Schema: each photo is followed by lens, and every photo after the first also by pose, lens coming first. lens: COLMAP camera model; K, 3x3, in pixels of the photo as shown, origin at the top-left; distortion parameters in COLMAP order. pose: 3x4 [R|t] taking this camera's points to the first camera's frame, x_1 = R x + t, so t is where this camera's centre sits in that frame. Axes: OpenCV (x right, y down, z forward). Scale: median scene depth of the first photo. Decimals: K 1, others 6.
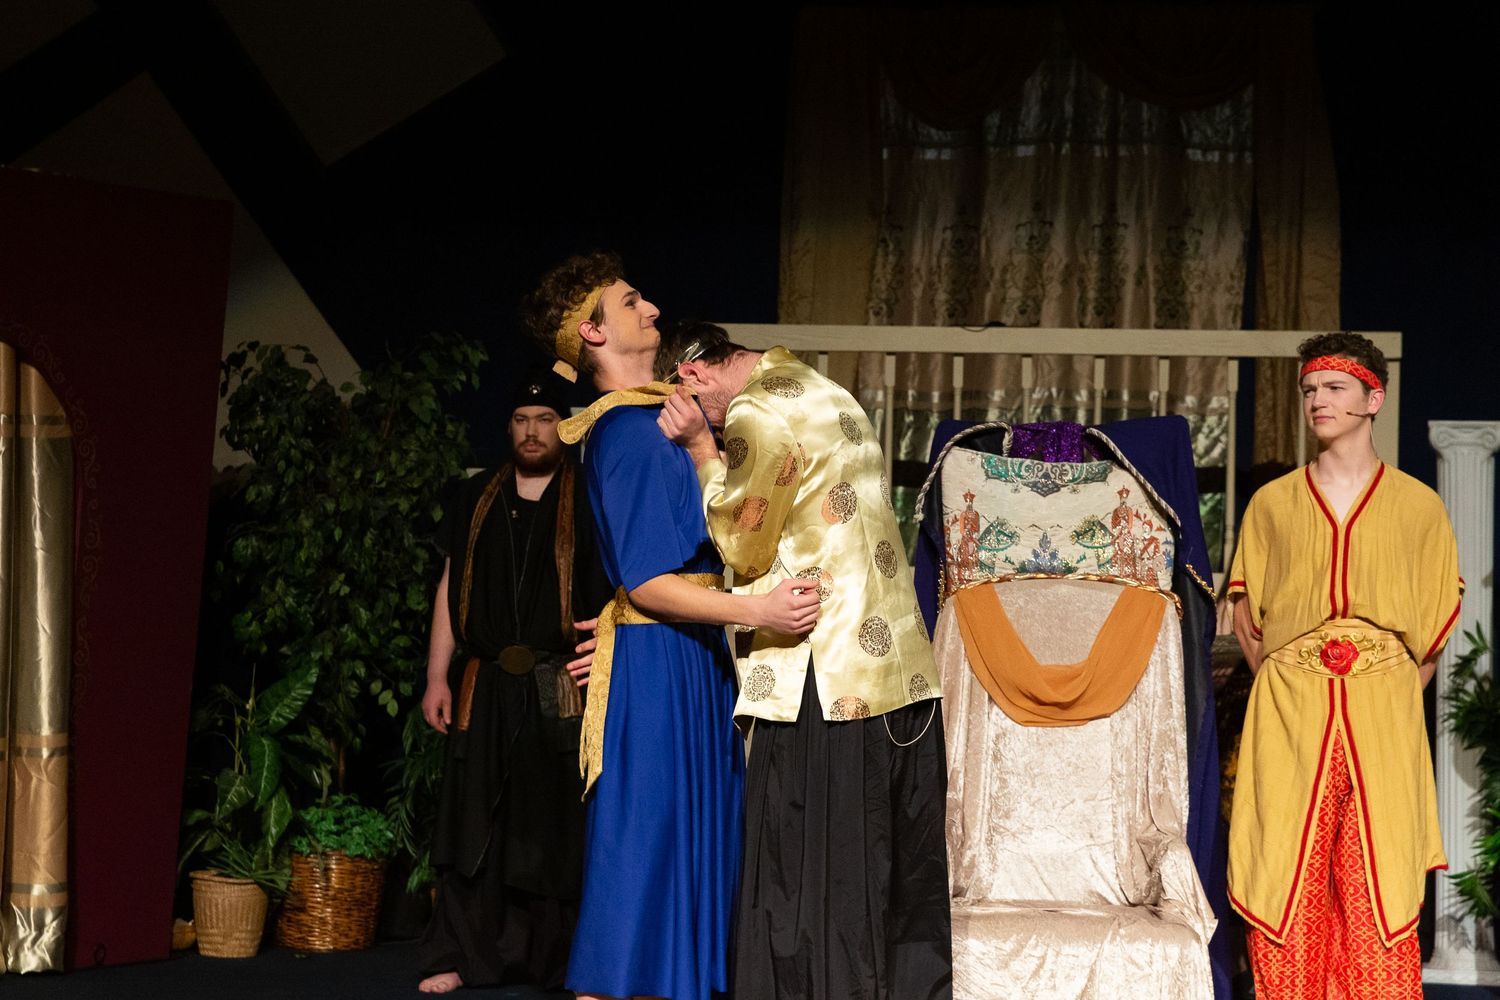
lens RADIAL K [[3473.1, 0, 651.9], [0, 3473.1, 430.5], [0, 0, 1]] dist [0.060540, 0.000000]
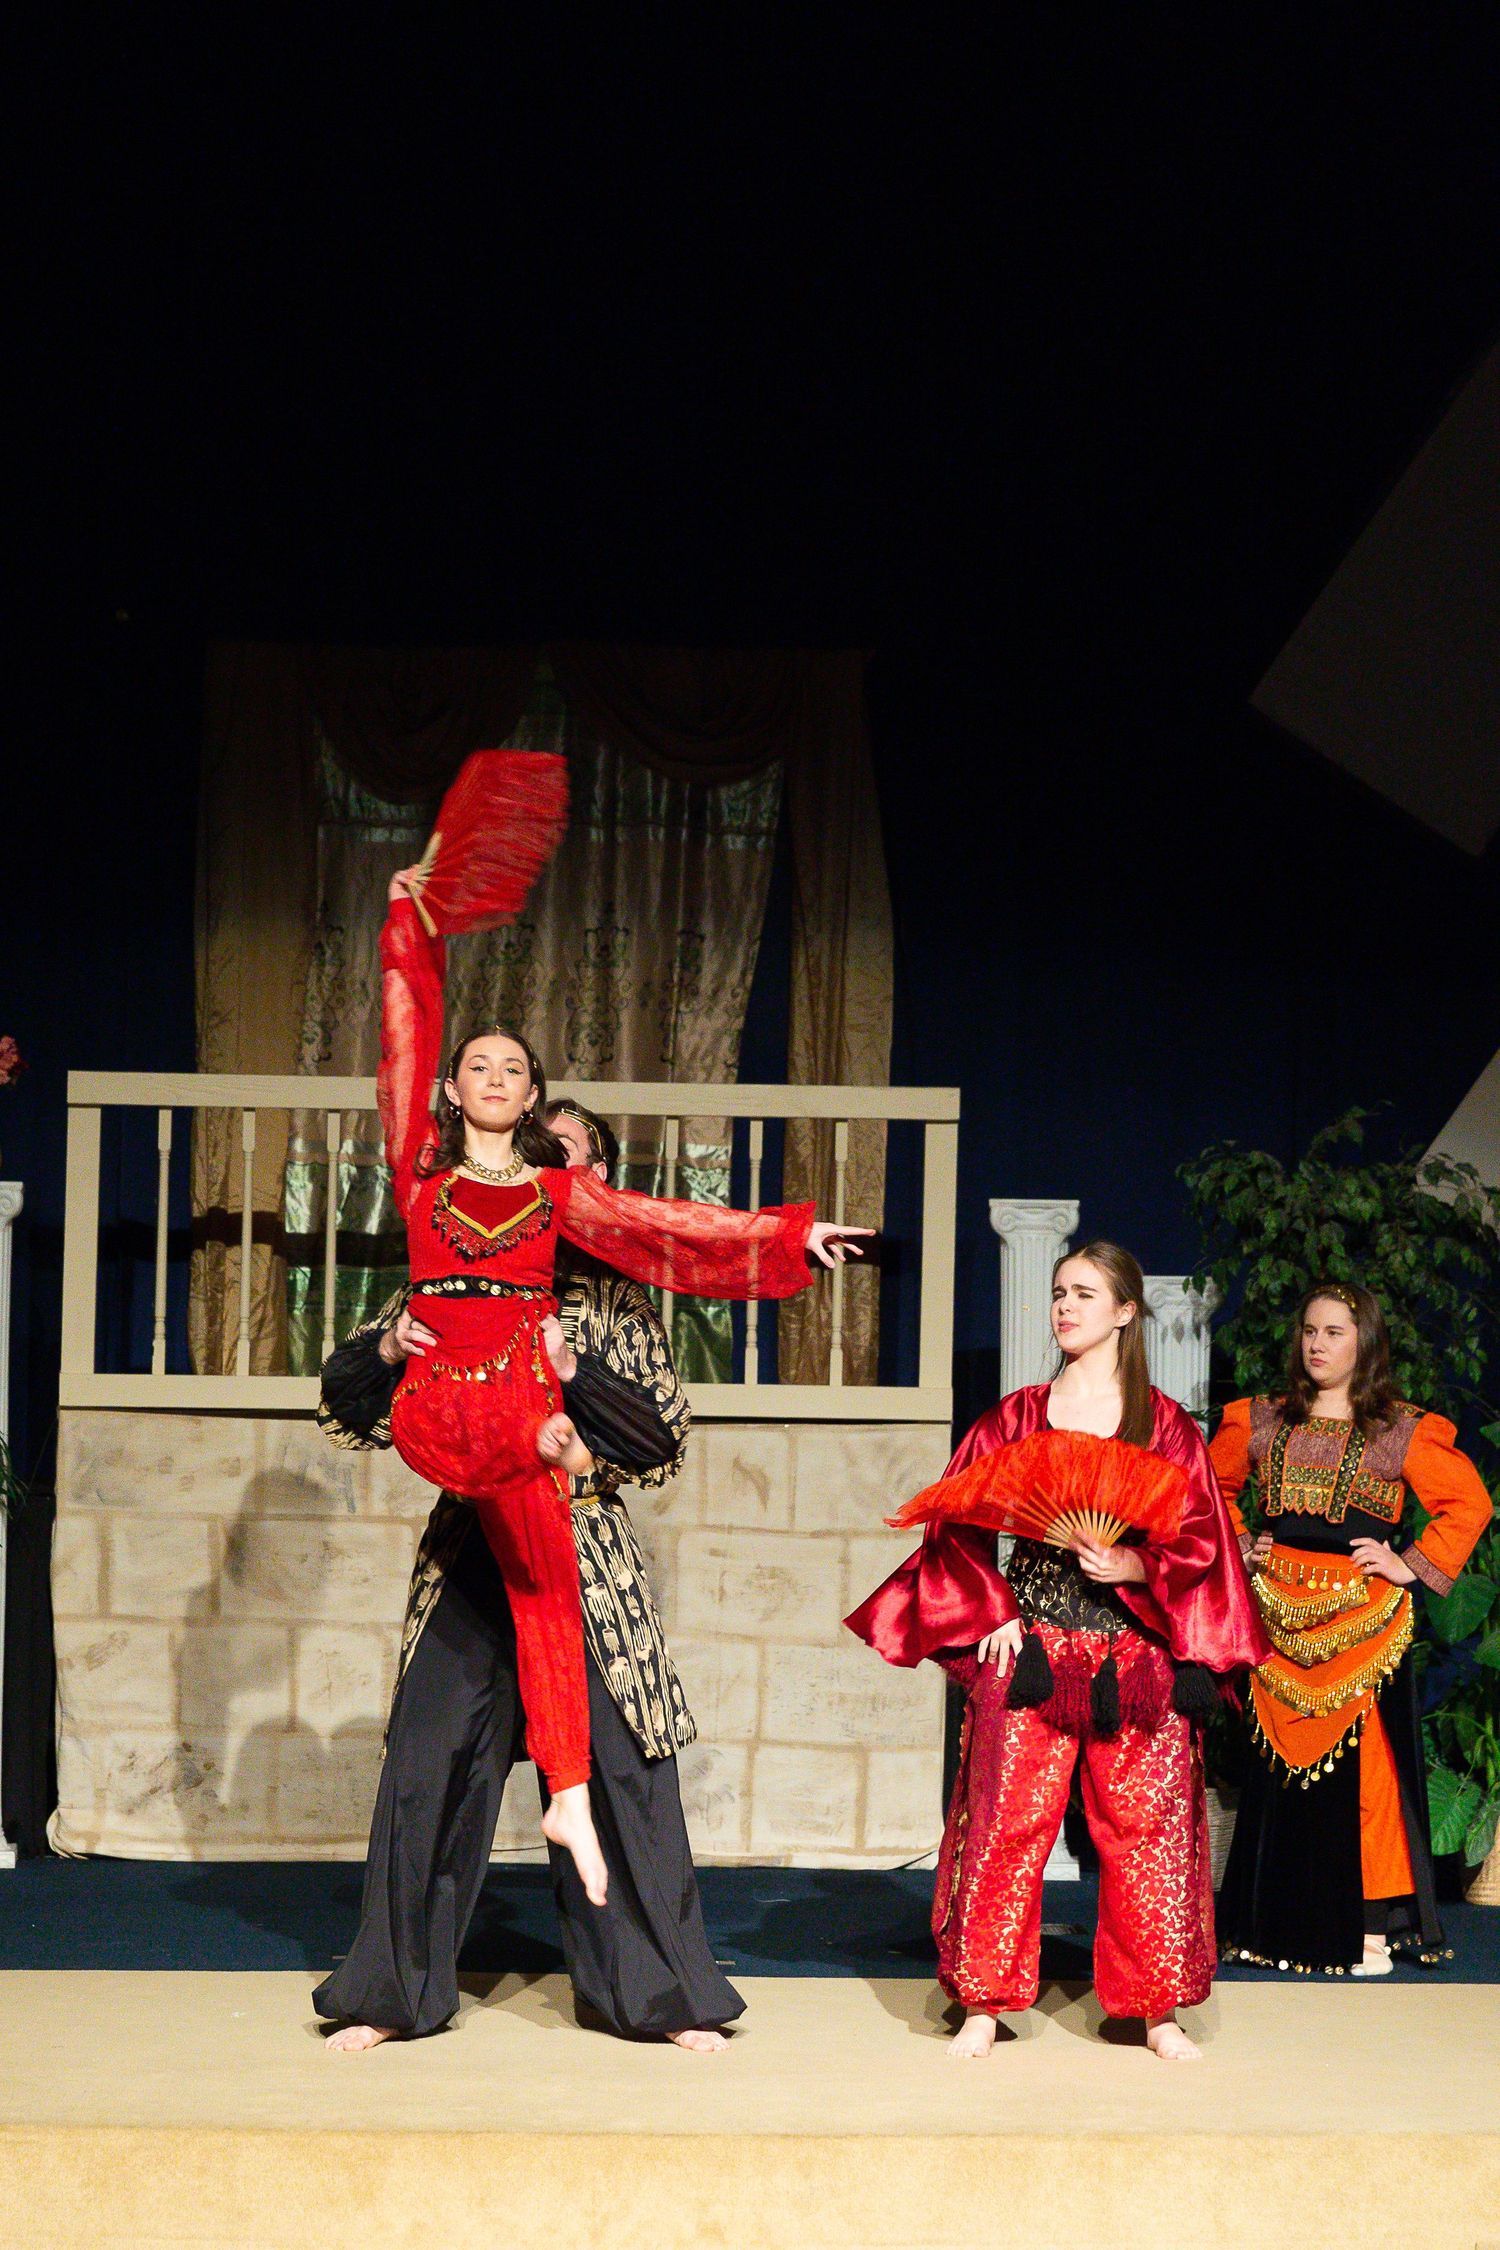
lens RADIAL K [[6585.2, 0, 763.9], [0, 6585.2, 1148.0], [0, 0, 1]] dist [0.058373, 0.000000]
pose [[0.988761, -0.001097, 0.149500, -0.059359], [-0.003933, 0.999436, 0.033343, -0.063822], [-0.149452, -0.033556, 0.988199, -0.506772]]
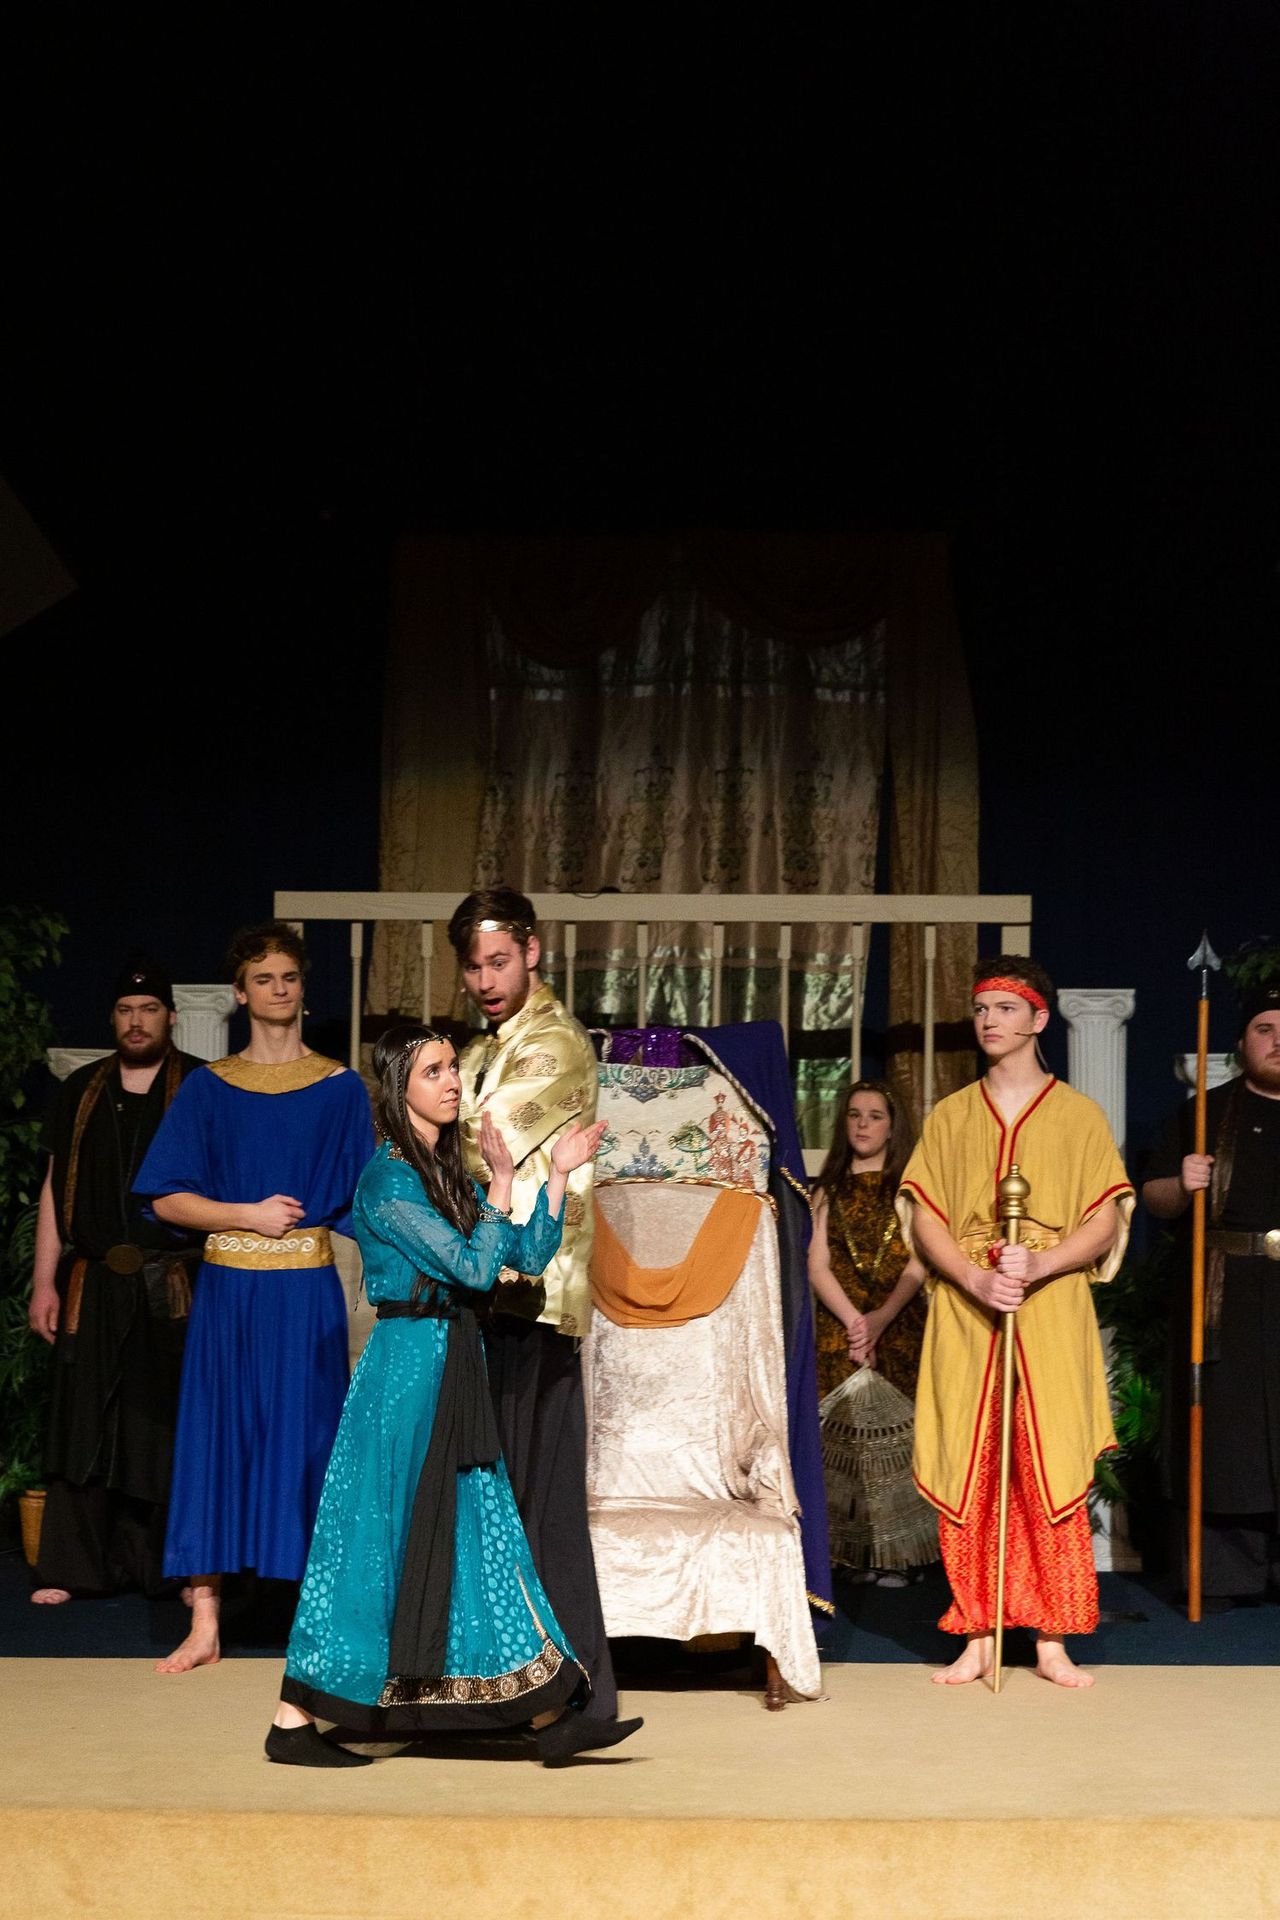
lens RADIAL K [[4811.4, 0, 573.4], [0, 4811.4, 966.6], [0, 0, 1]] dist [0.029536, 0.000000]
pose [[0.996965, -0.012925, 0.076770, -0.011501], [0.011097, 0.999646, 0.024191, -0.041042], [-0.077055, -0.023266, 0.996755, -0.301308]]
